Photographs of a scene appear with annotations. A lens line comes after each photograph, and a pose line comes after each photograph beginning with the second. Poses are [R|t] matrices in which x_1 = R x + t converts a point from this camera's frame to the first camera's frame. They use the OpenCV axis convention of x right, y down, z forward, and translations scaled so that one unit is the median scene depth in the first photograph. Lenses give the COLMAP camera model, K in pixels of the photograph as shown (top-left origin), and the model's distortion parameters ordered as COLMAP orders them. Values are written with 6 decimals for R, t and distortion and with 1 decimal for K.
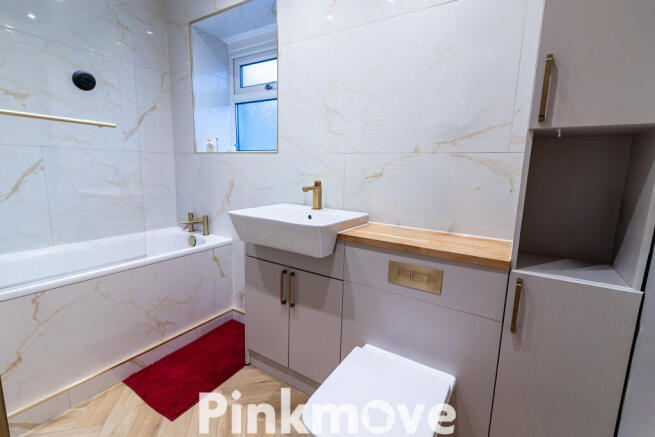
lens RADIAL K [[302.9, 0, 324.7], [0, 302.9, 215.1], [0, 0, 1]] dist [0.000298, 0.000098]
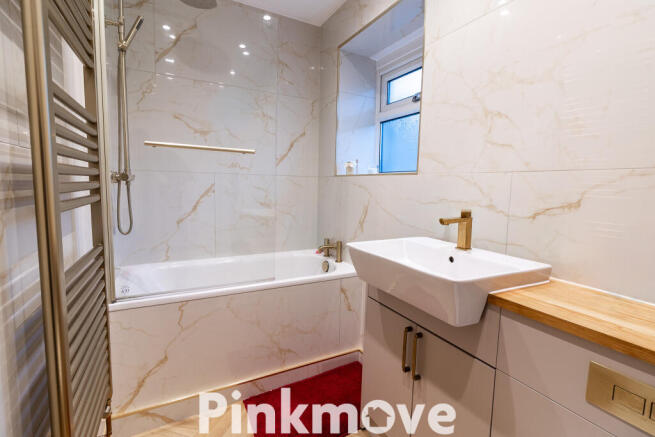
lens RADIAL K [[302.9, 0, 324.7], [0, 302.9, 215.1], [0, 0, 1]] dist [0.000298, 0.000098]
pose [[0.867192, 0.043104, -0.496105, 0.039272], [-0.077715, 0.995754, -0.049330, -0.035602], [0.491873, 0.081333, 0.866860, 0.182859]]
